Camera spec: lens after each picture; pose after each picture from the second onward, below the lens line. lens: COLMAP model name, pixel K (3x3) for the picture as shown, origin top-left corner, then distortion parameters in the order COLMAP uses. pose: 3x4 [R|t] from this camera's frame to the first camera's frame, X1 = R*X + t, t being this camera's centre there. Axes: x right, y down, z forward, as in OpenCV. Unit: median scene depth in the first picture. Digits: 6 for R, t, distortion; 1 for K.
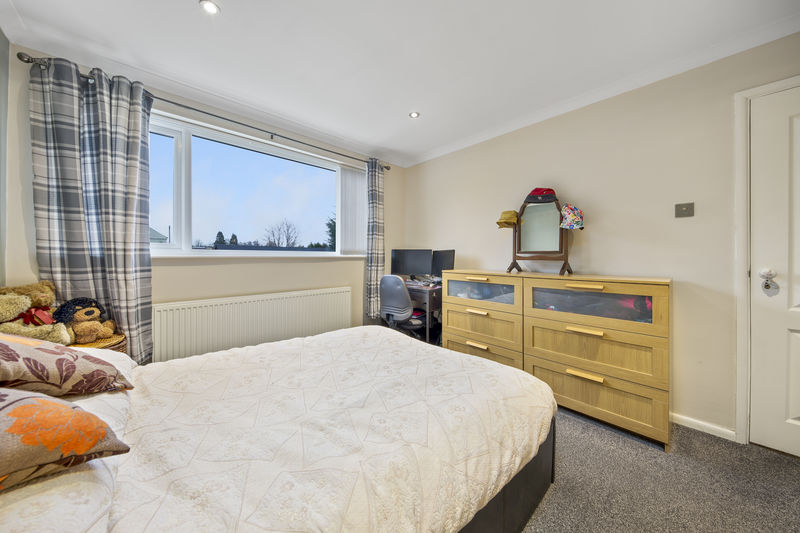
lens RADIAL K [[271.7, 0, 402.1], [0, 271.7, 256.9], [0, 0, 1]] dist [0.000211, -0.000158]
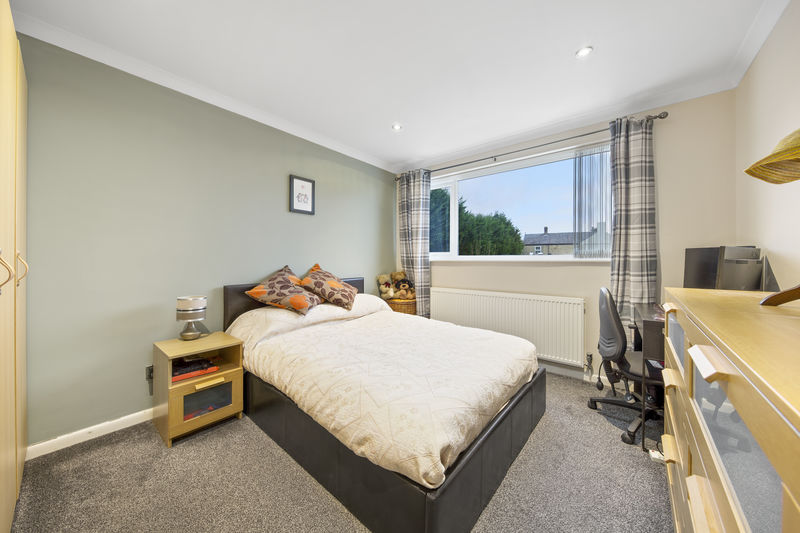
lens RADIAL K [[277.2, 0, 400.0], [0, 277.2, 266.5], [0, 0, 1]] dist [-0.001207, -0.000129]
pose [[0.111388, 0.022829, -0.993515, 0.889489], [-0.002160, 0.999739, 0.022730, -0.002196], [0.993775, -0.000386, 0.111409, 0.605158]]
